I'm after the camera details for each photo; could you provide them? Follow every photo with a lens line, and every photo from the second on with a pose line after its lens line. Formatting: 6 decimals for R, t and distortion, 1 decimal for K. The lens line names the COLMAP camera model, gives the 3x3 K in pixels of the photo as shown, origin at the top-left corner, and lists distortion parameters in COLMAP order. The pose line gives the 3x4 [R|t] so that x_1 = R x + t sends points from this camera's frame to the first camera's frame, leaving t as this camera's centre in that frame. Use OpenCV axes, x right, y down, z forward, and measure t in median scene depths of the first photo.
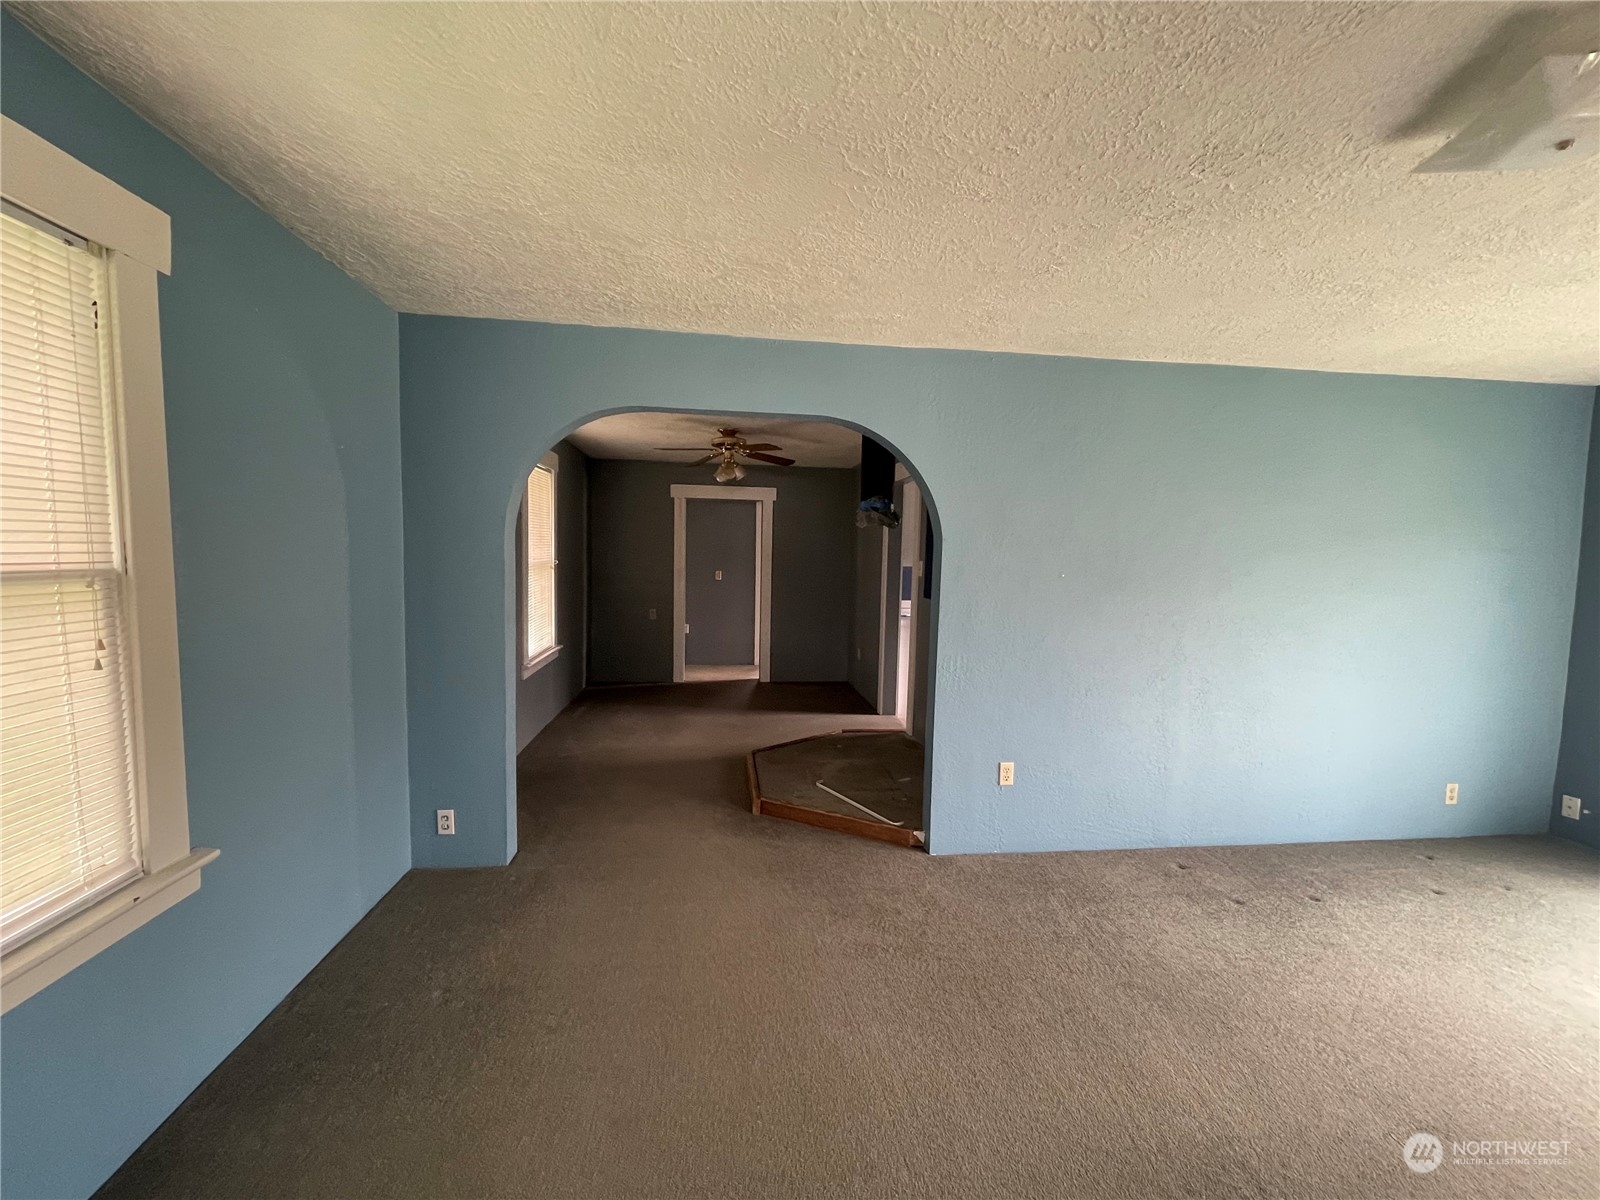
lens RADIAL K [[655.3, 0, 796.1], [0, 655.3, 606.5], [0, 0, 1]] dist [-0.015077, 0.008577]
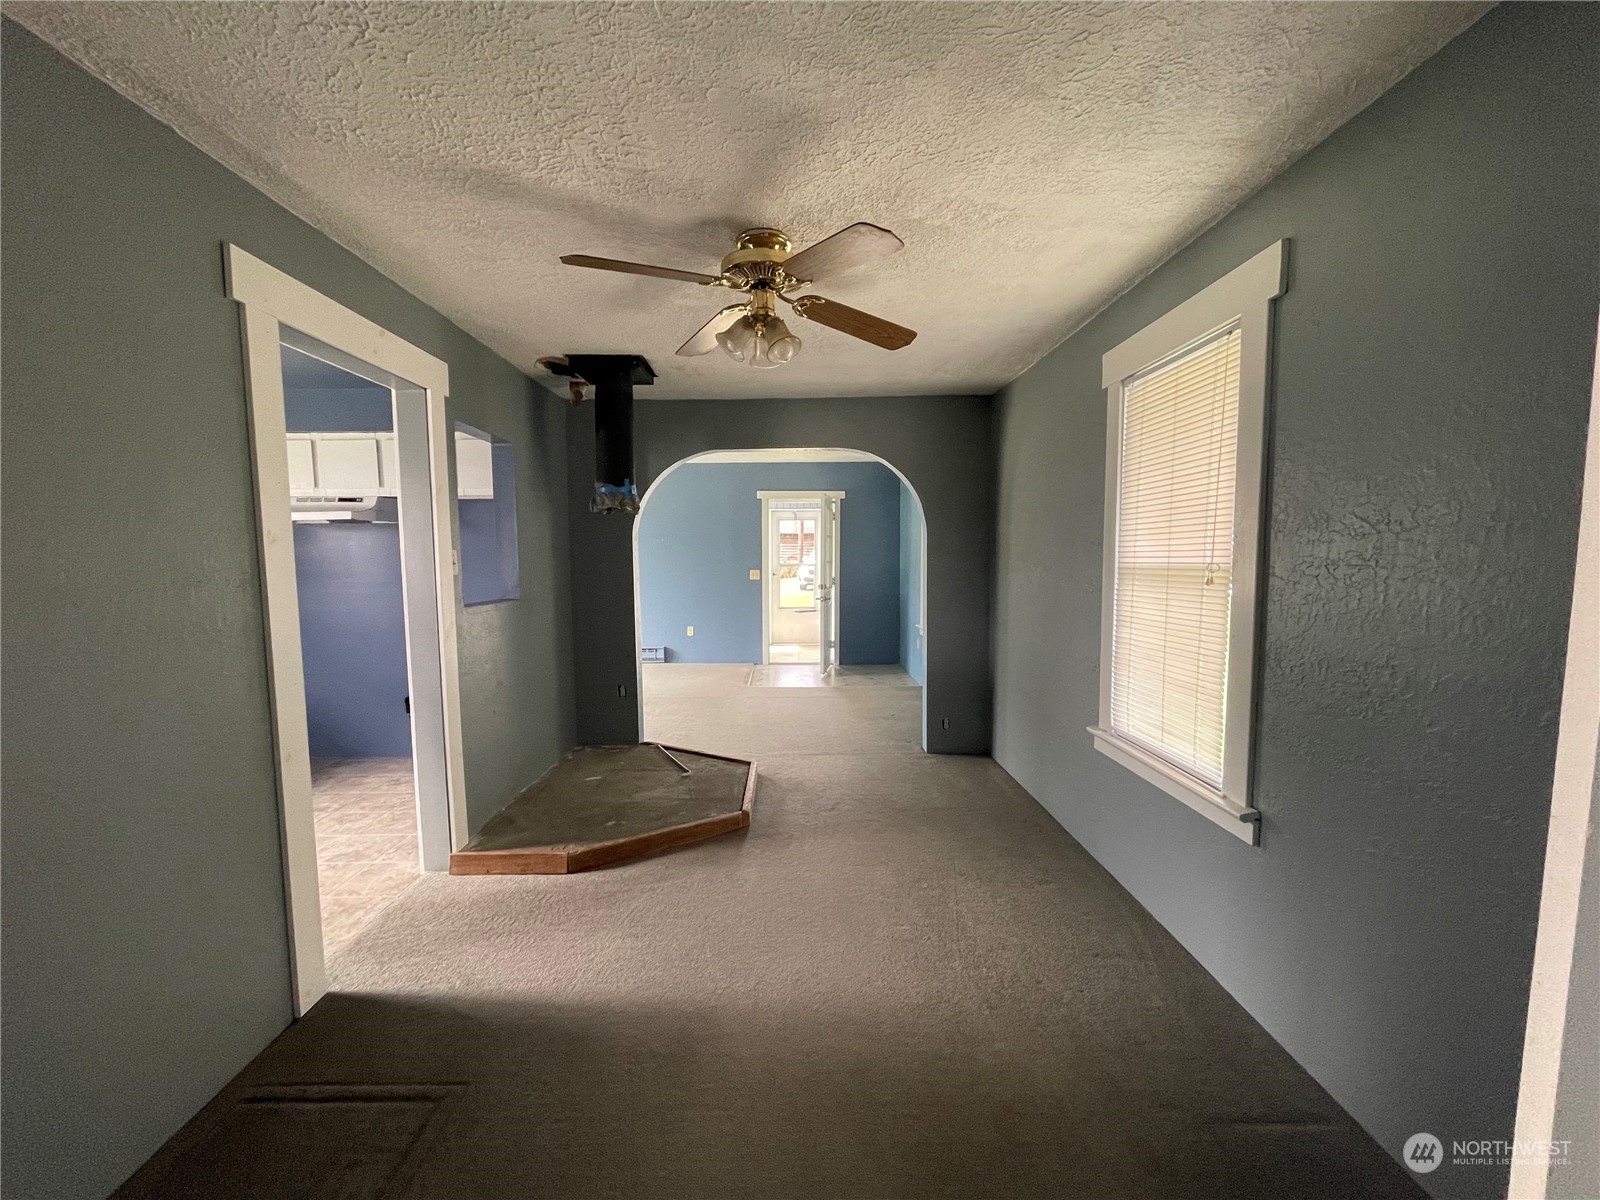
lens RADIAL K [[655.3, 0, 796.1], [0, 655.3, 606.5], [0, 0, 1]] dist [-0.015077, 0.008577]
pose [[-0.994295, -0.016326, 0.105404, -0.256609], [0.002035, 0.985132, 0.171789, -0.166050], [-0.106642, 0.171024, -0.979479, 2.132322]]
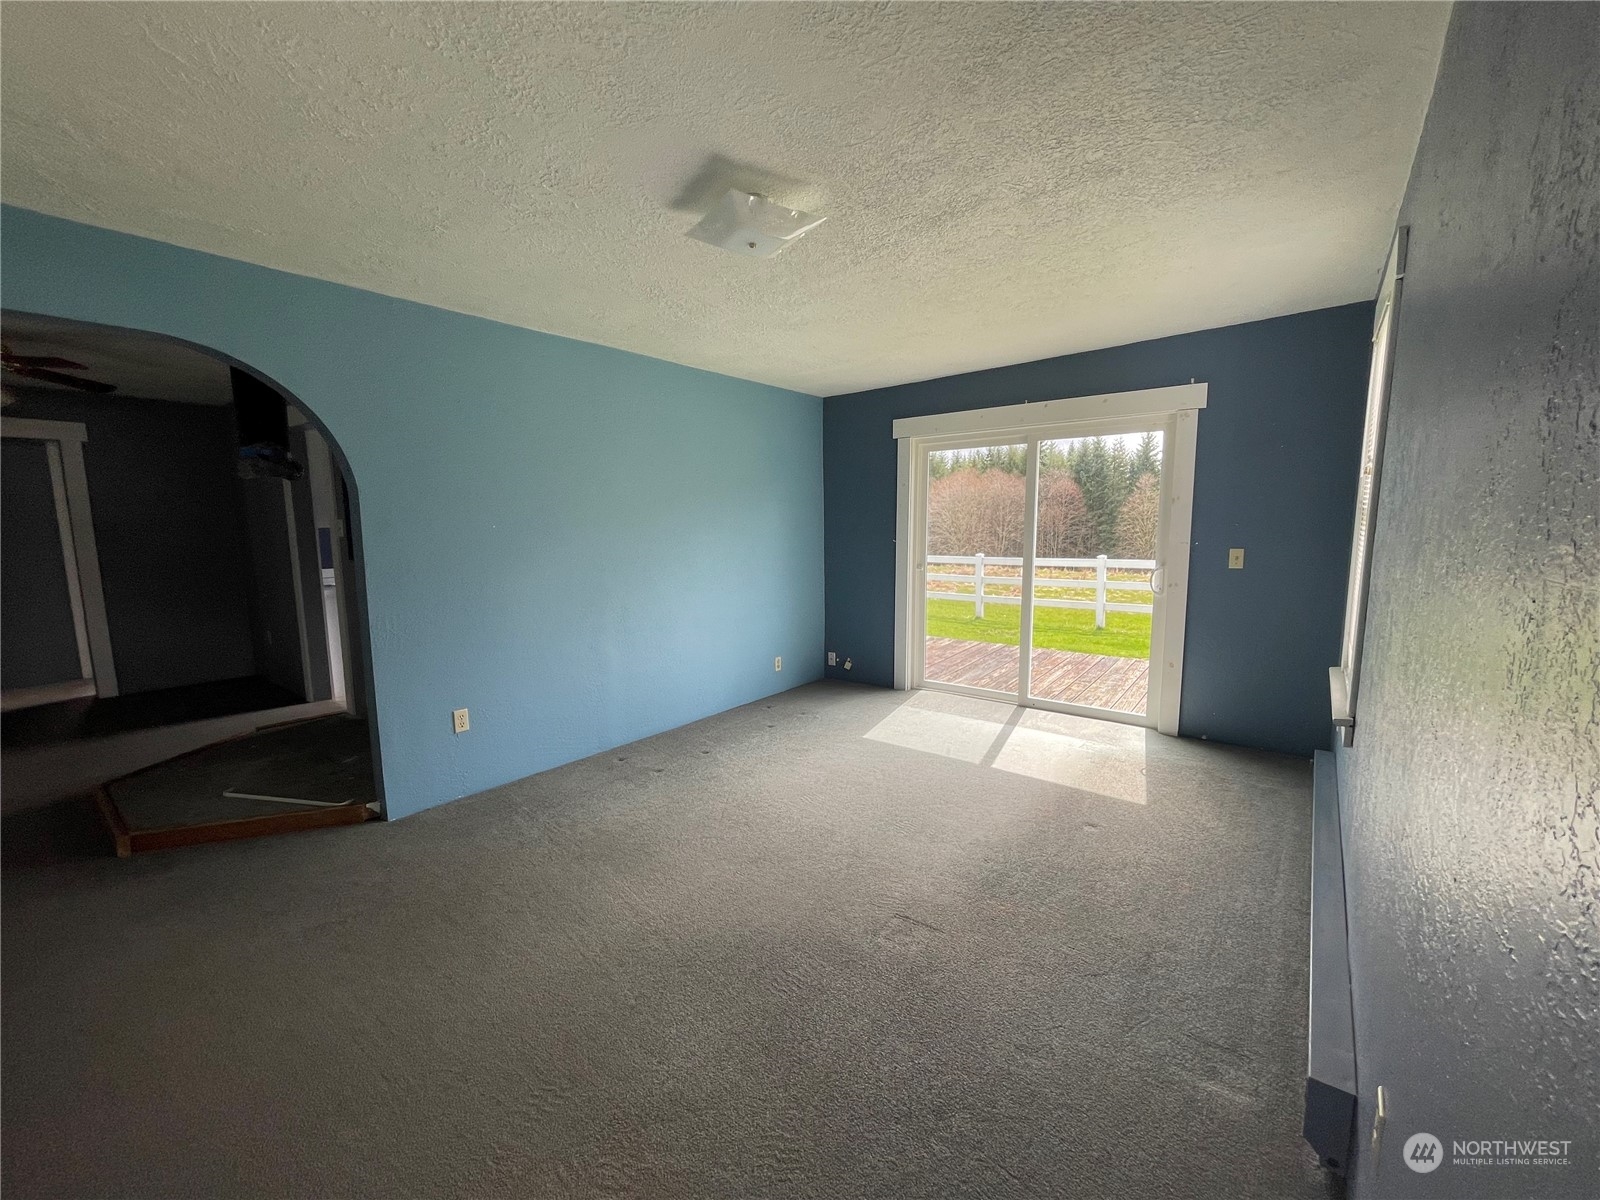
lens RADIAL K [[655.3, 0, 796.1], [0, 655.3, 606.5], [0, 0, 1]] dist [-0.015077, 0.008577]
pose [[0.707482, -0.118222, 0.696773, -0.002287], [0.076741, 0.992931, 0.090552, 0.023823], [-0.702553, -0.010593, 0.711553, -0.105788]]
